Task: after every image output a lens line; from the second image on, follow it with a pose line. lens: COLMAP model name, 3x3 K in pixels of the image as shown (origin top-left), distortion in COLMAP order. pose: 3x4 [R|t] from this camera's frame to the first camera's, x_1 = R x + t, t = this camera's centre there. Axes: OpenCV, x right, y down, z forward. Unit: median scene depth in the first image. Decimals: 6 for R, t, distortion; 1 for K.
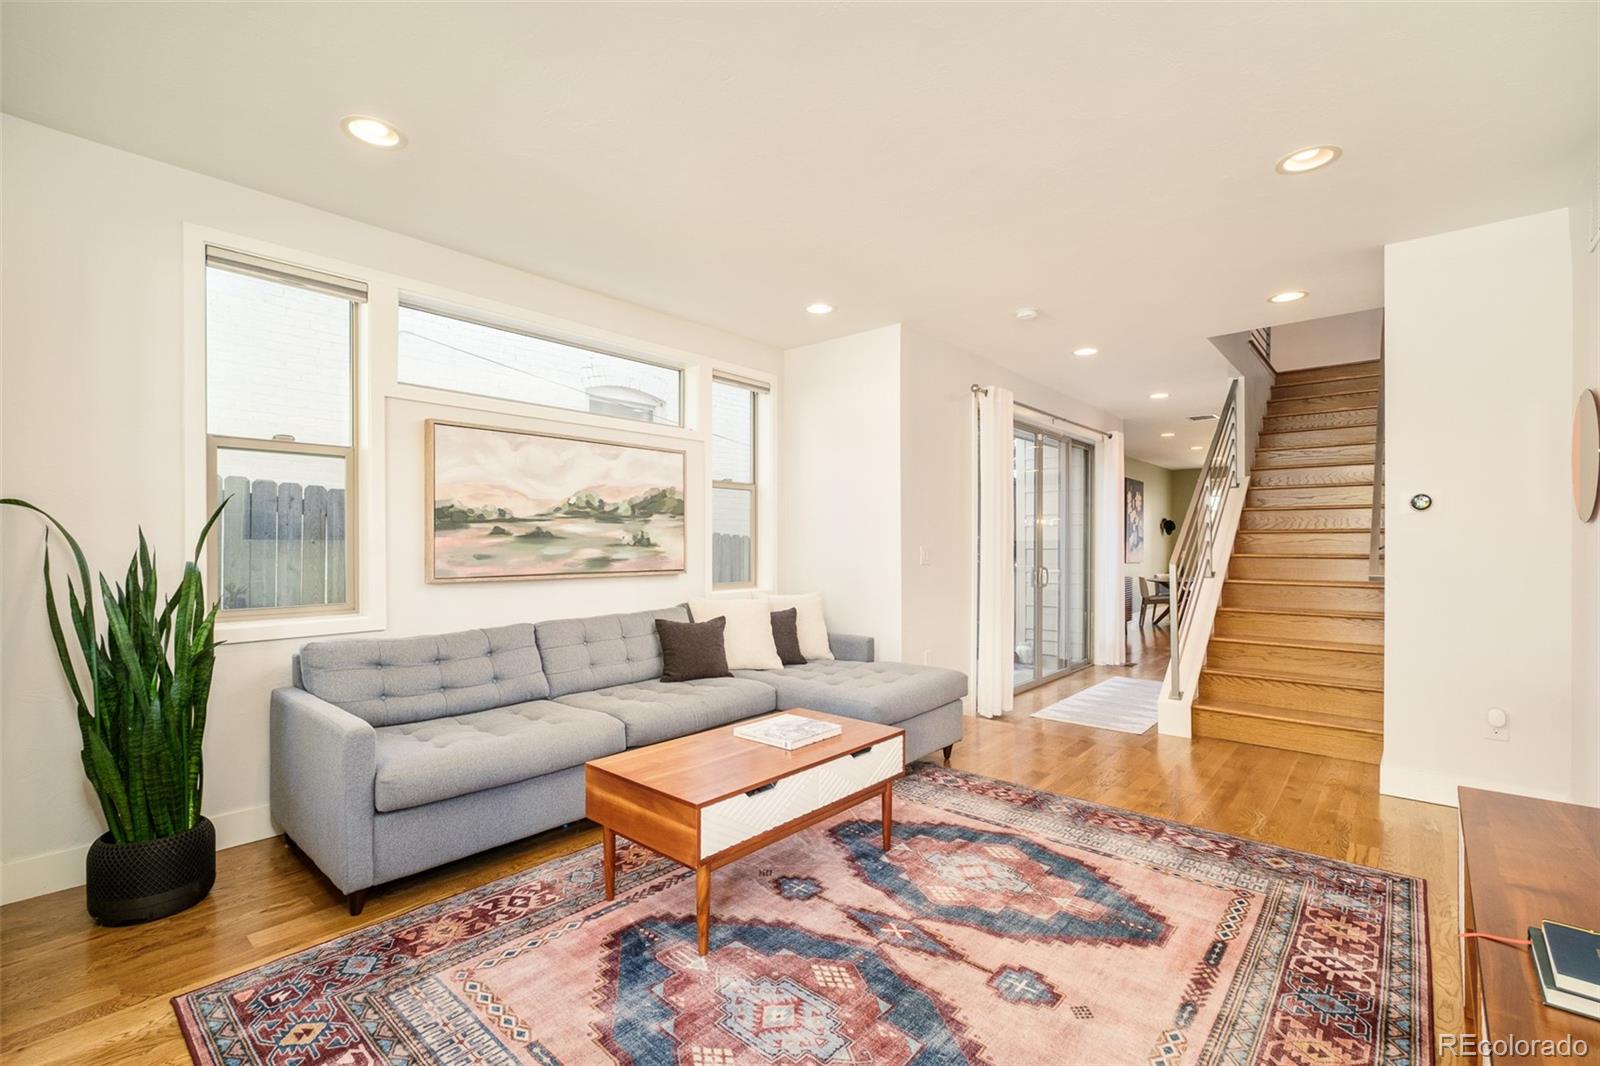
lens RADIAL K [[700.7, 0, 785.7], [0, 700.7, 538.1], [0, 0, 1]] dist [-0.003920, -0.000382]
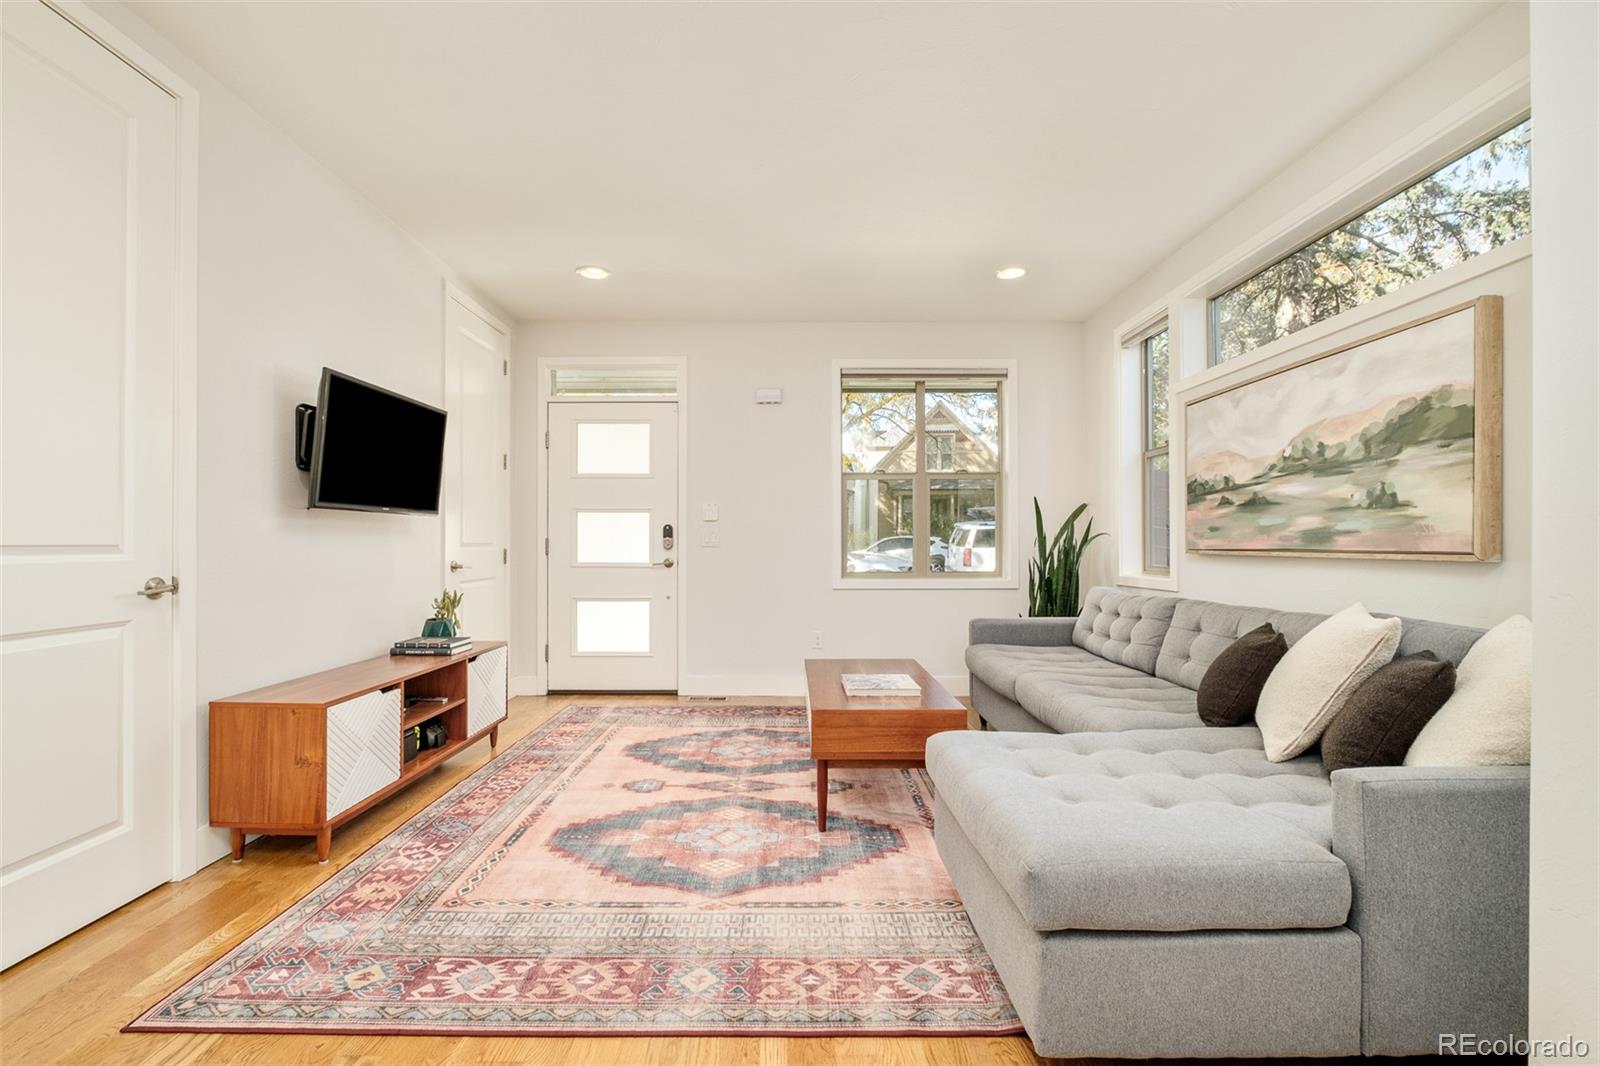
lens RADIAL K [[700.7, 0, 785.7], [0, 700.7, 538.1], [0, 0, 1]] dist [-0.003920, -0.000382]
pose [[-0.747292, -0.007241, -0.664456, 0.742190], [0.002365, 0.999905, -0.013557, 0.058780], [0.664492, -0.011703, -0.747204, 1.536440]]
